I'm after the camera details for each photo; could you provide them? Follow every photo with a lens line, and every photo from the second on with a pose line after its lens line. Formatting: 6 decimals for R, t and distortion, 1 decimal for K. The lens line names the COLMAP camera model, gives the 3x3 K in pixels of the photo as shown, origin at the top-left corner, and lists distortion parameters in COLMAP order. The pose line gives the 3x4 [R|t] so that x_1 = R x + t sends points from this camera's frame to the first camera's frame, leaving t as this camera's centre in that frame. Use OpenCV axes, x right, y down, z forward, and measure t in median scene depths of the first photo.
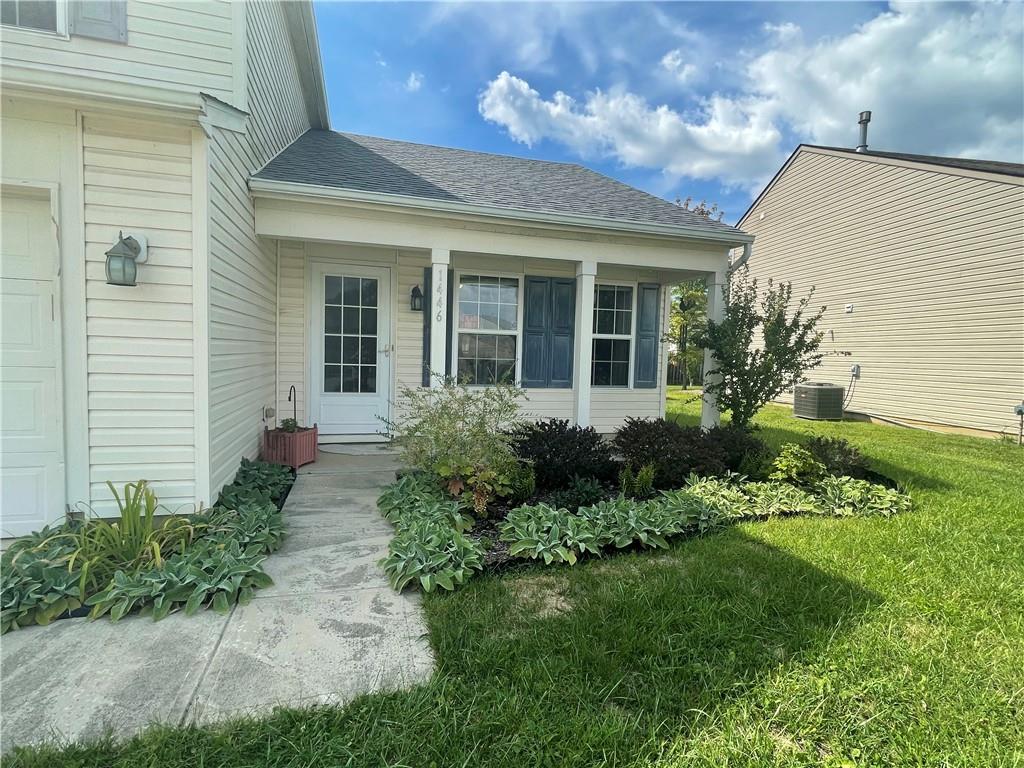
lens RADIAL K [[495.6, 0, 507.4], [0, 495.6, 384.0], [0, 0, 1]] dist [0.001066, -0.000202]
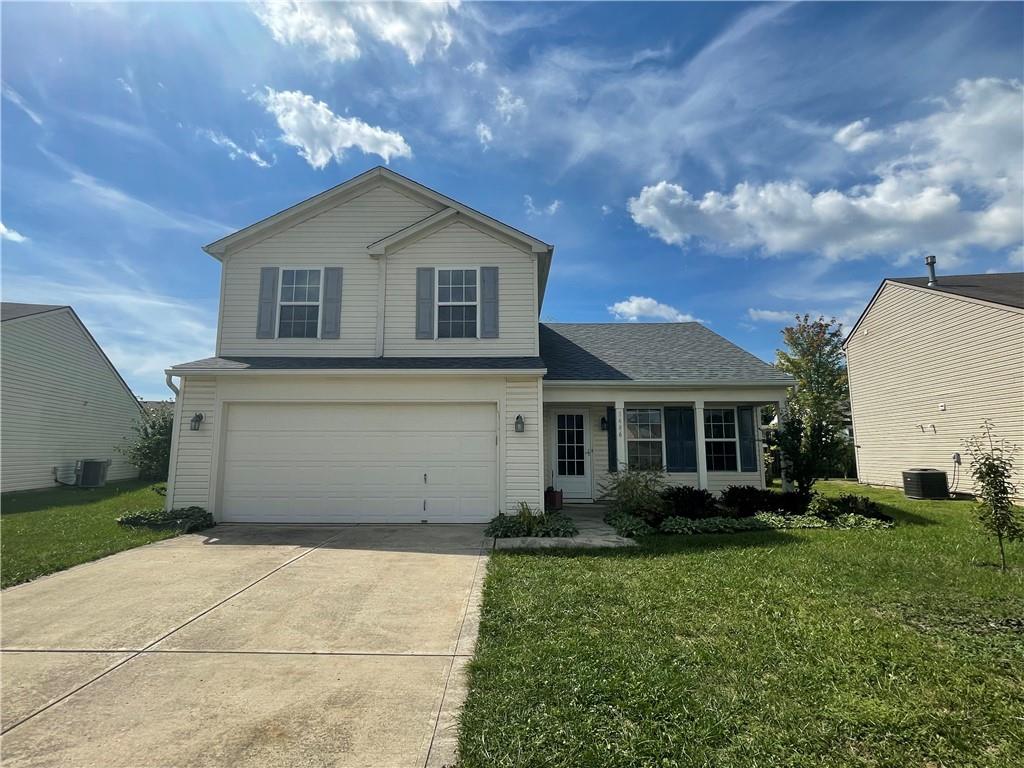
lens RADIAL K [[542.1, 0, 512.0], [0, 542.1, 384.0], [0, 0, 1]] dist [0.015774, -0.000573]
pose [[0.966790, -0.063574, -0.247537, -0.005744], [0.015235, 0.981181, -0.192490, 0.067385], [0.255116, 0.182326, 0.949565, -1.047525]]
